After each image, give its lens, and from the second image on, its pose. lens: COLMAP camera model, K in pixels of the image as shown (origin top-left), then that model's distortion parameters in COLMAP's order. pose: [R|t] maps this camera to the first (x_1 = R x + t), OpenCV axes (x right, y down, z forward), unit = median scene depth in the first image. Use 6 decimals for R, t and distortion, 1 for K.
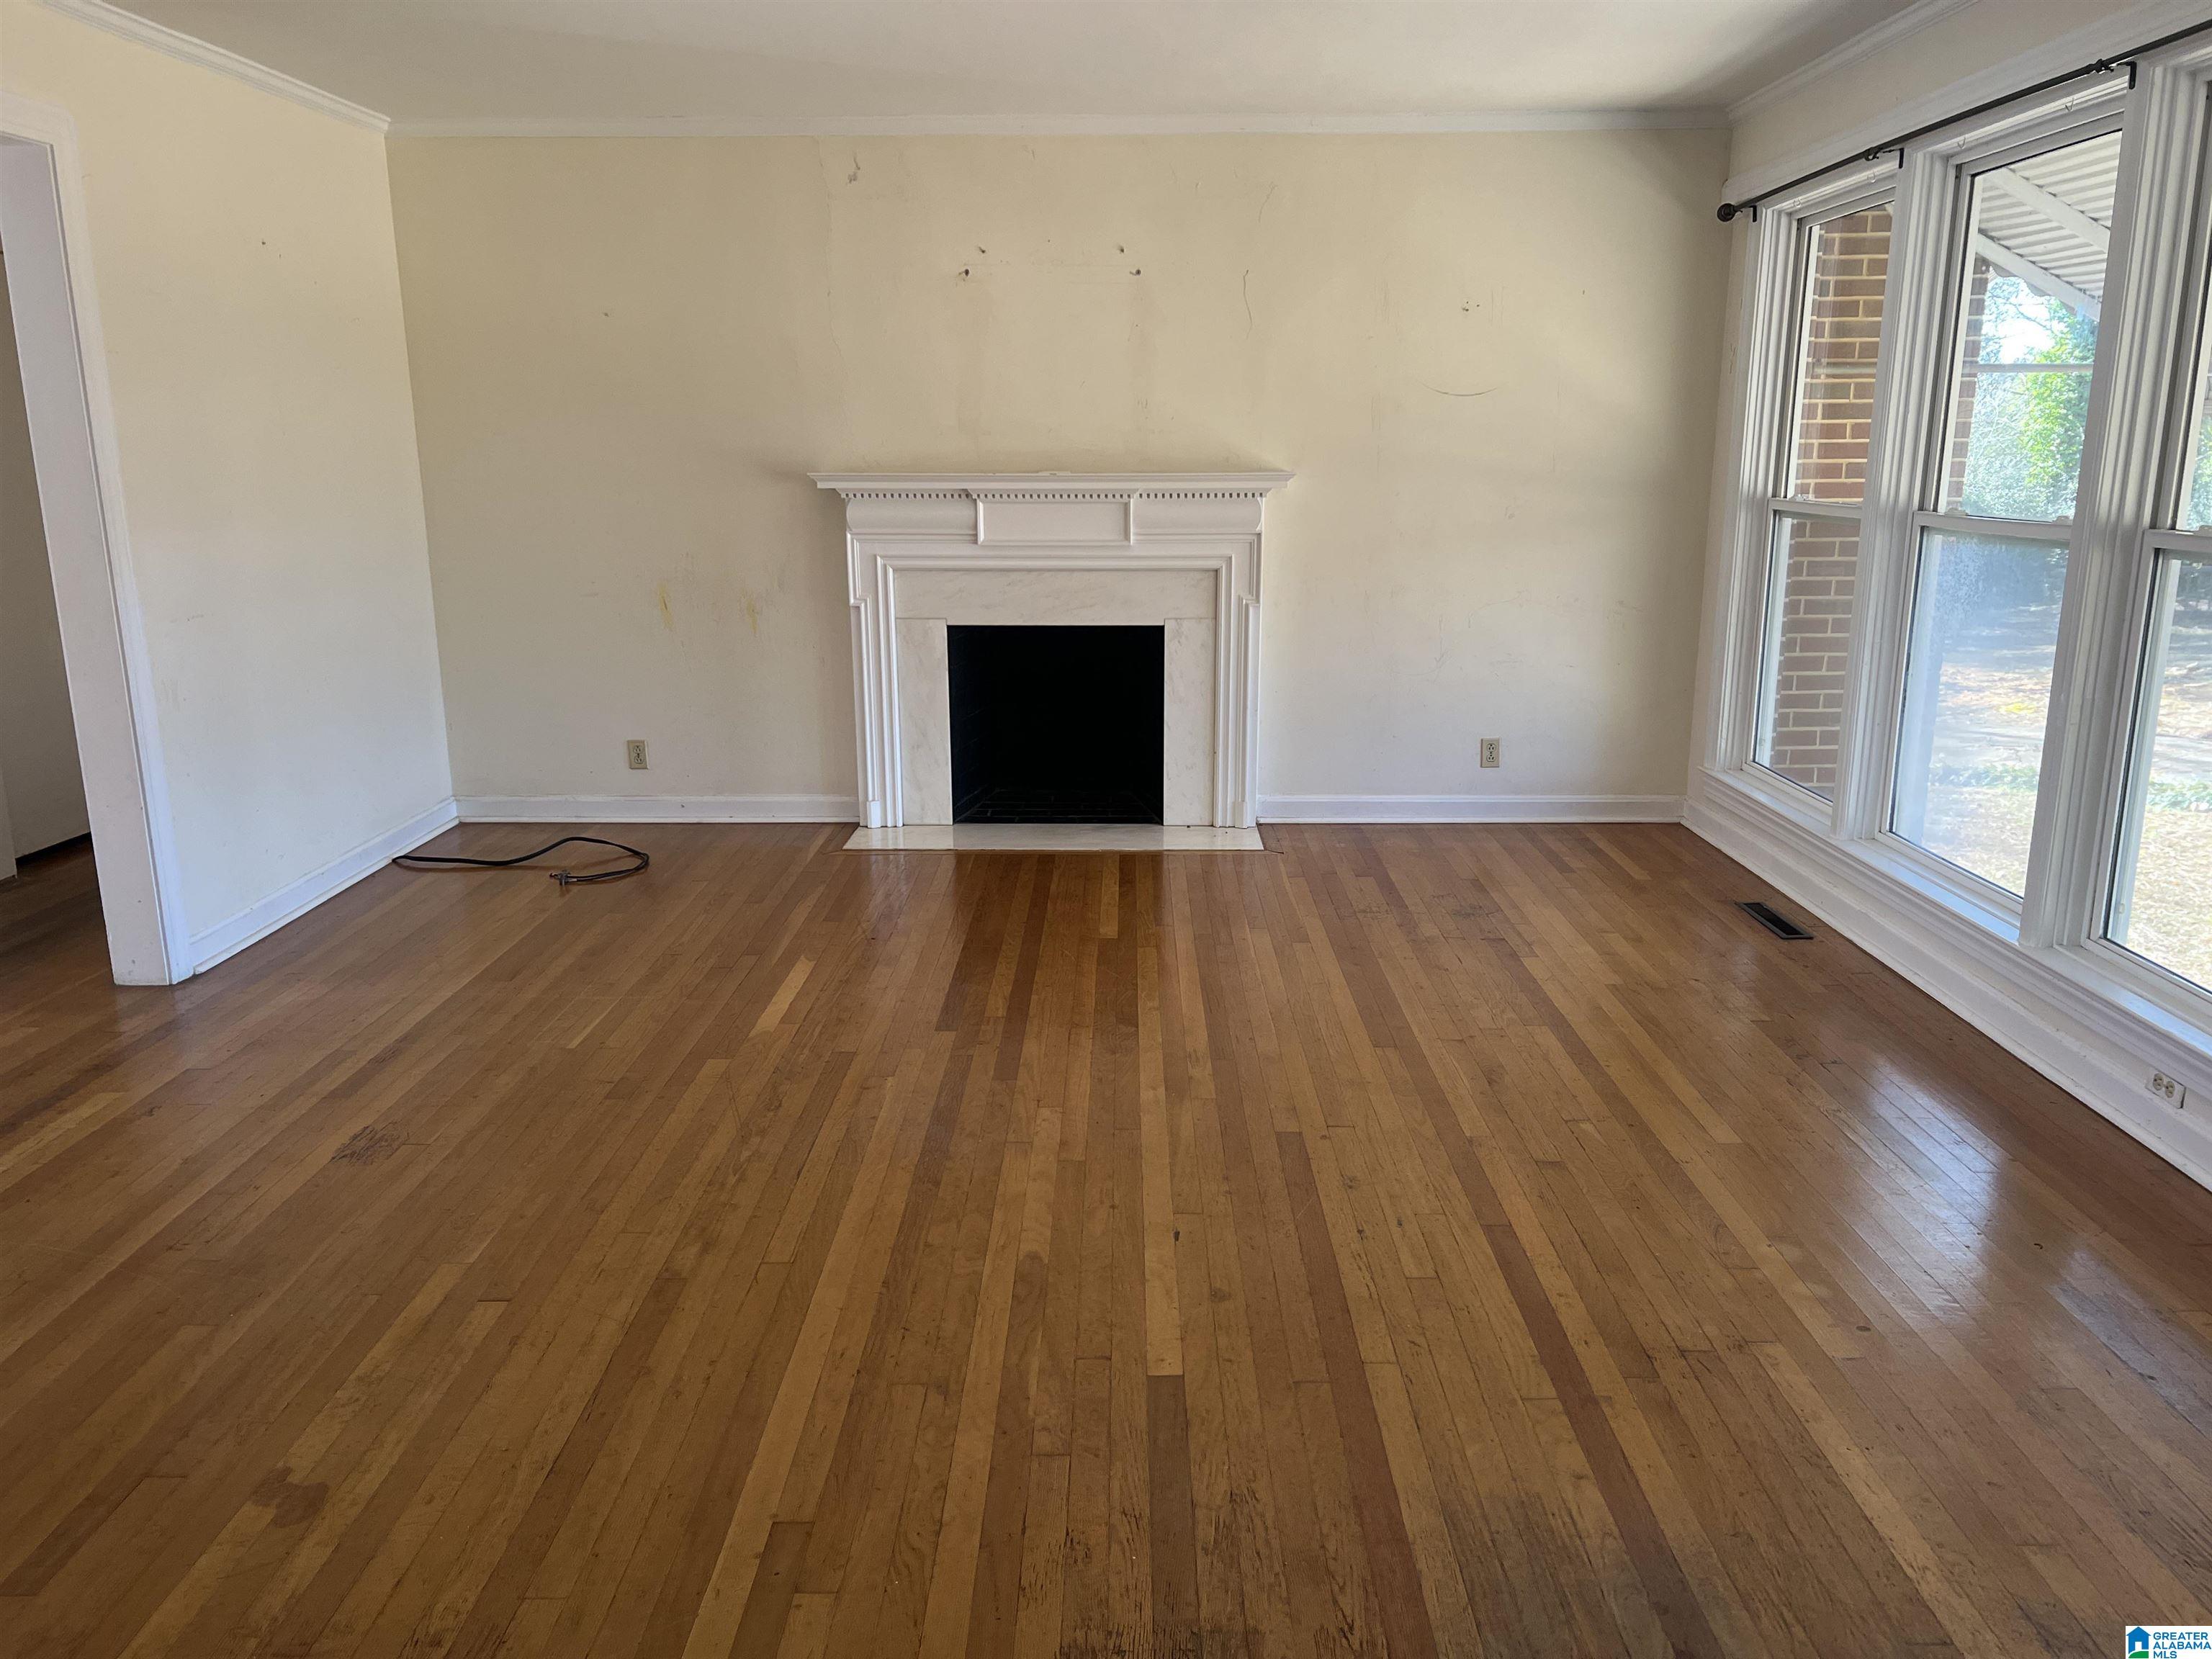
lens RADIAL K [[1668.7, 0, 1095.7], [0, 1668.7, 842.7], [0, 0, 1]] dist [0.054367, -0.051875]
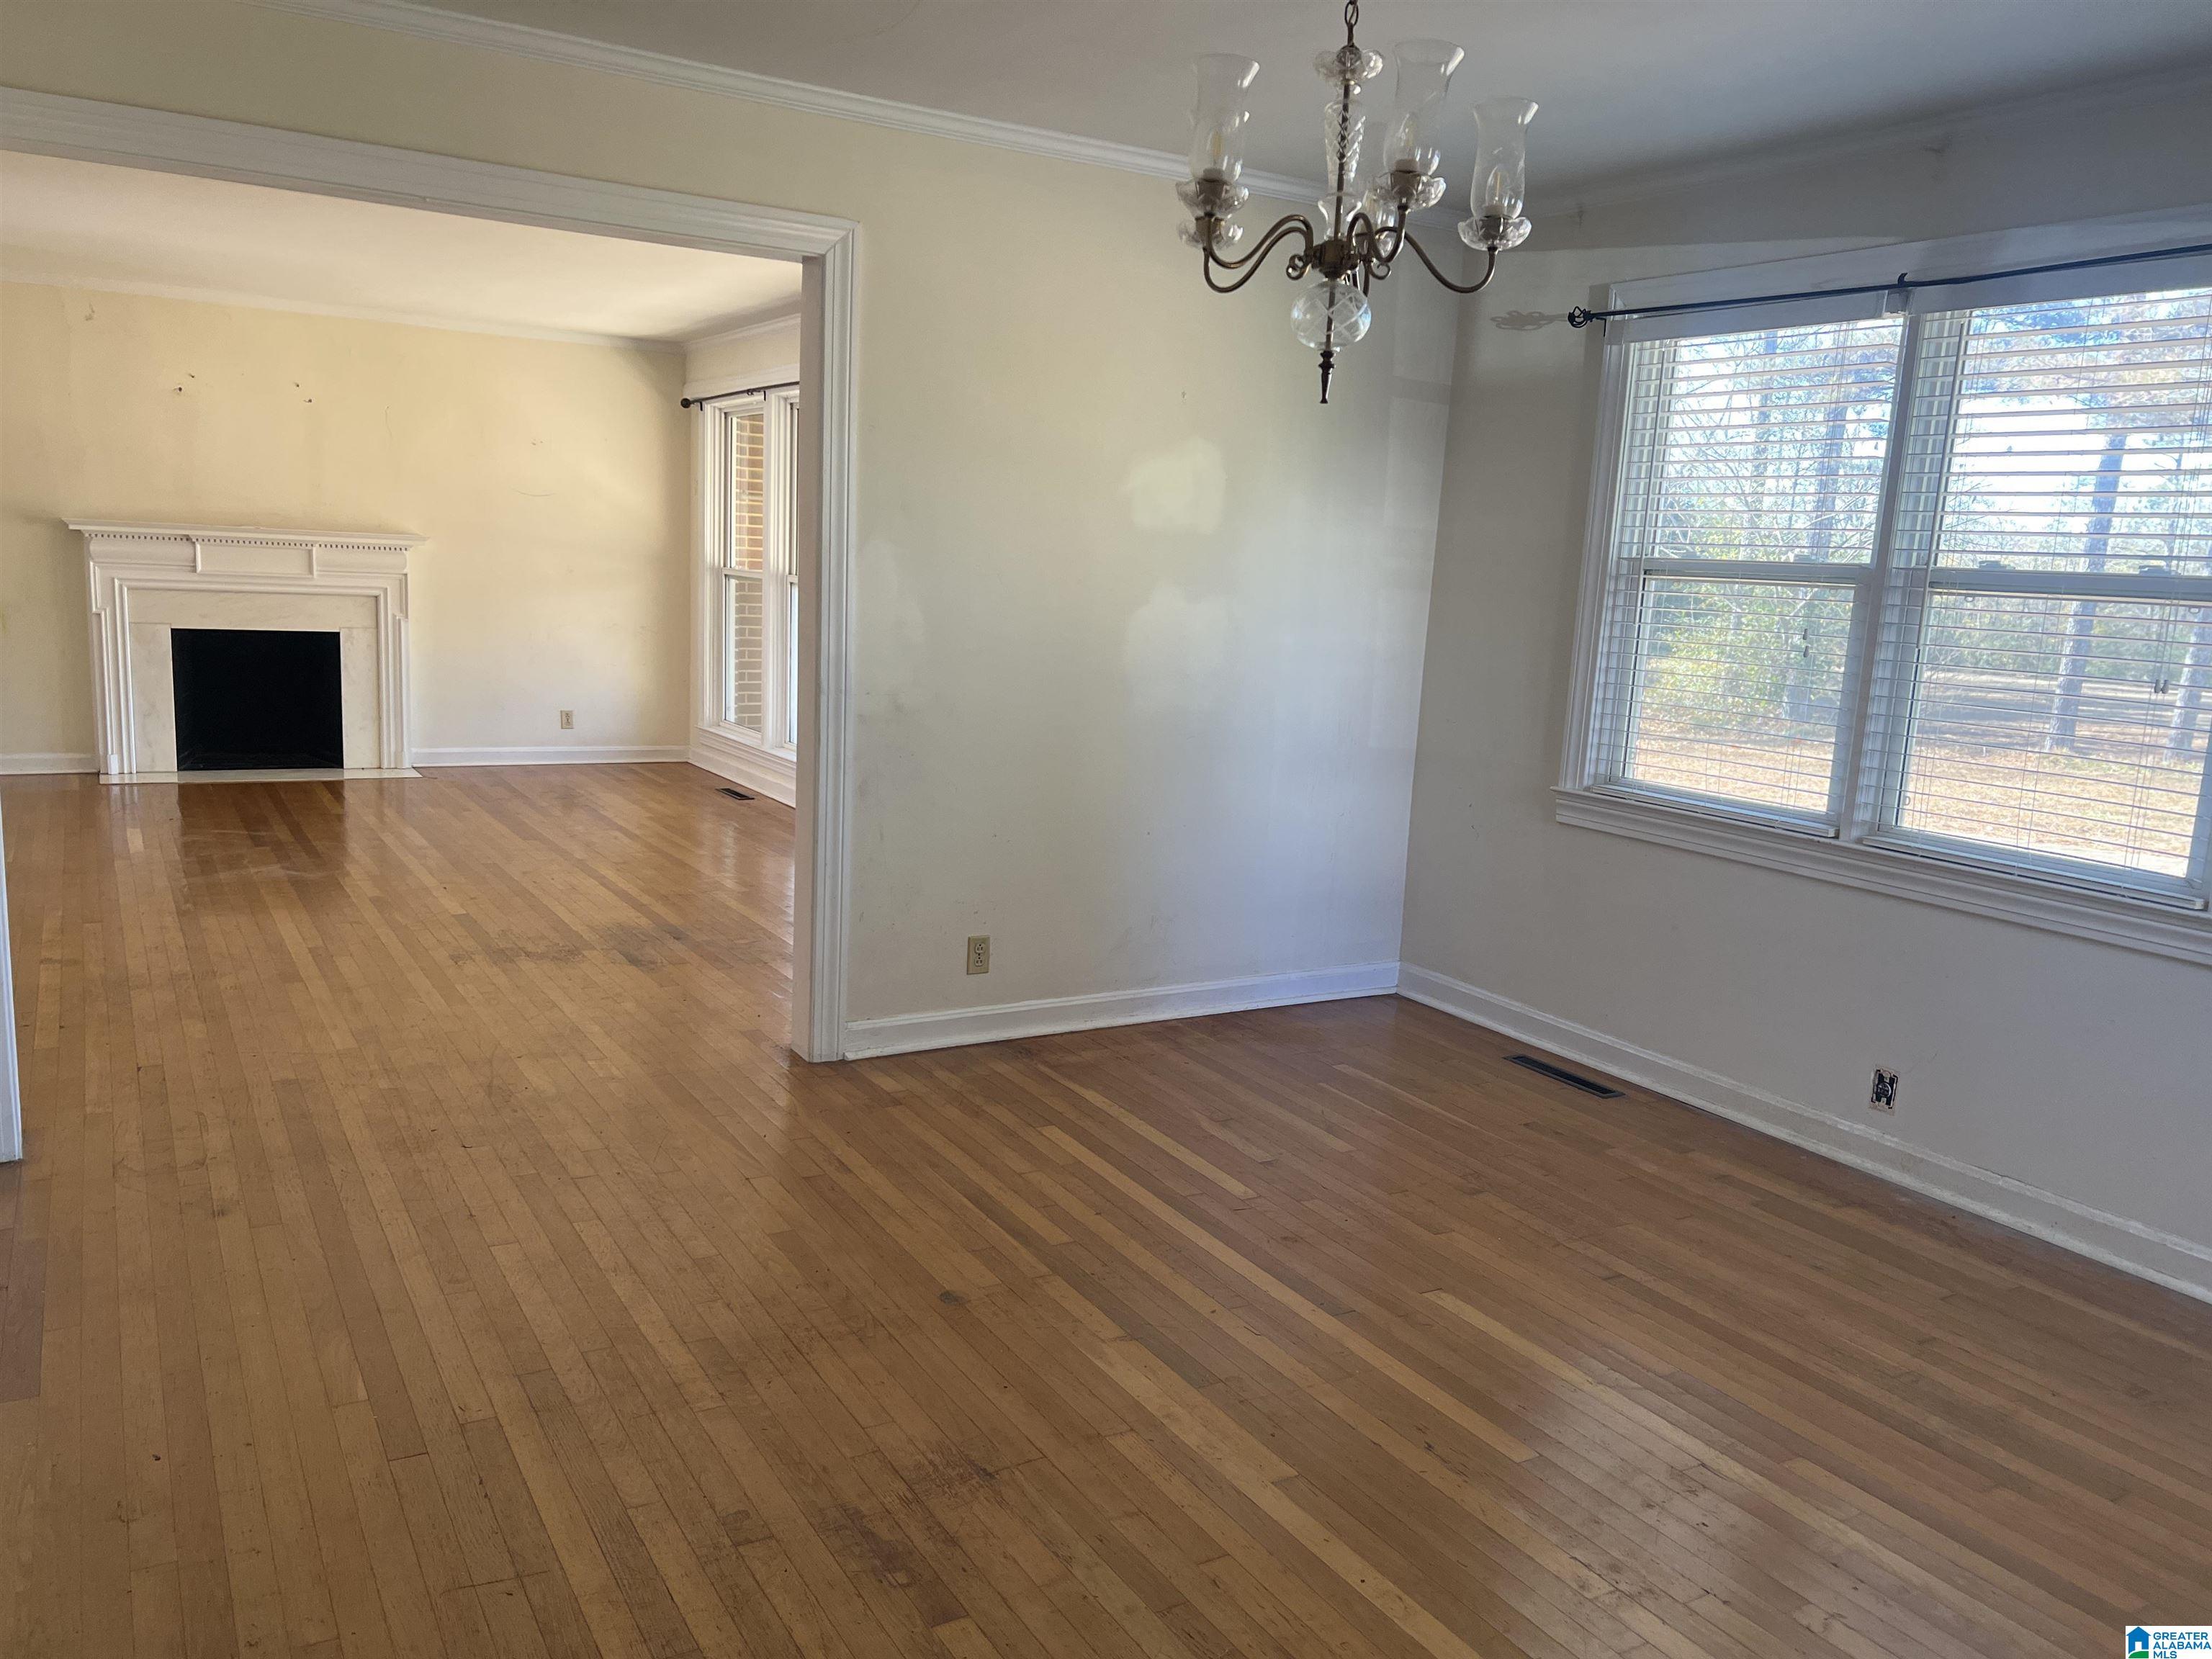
lens RADIAL K [[1668.7, 0, 1107.1], [0, 1668.7, 835.8], [0, 0, 1]] dist [0.054367, -0.051875]
pose [[0.845951, -0.043083, 0.531517, -0.191406], [0.072527, 0.996765, -0.034639, 0.157246], [-0.528305, 0.067852, 0.846339, -0.643234]]
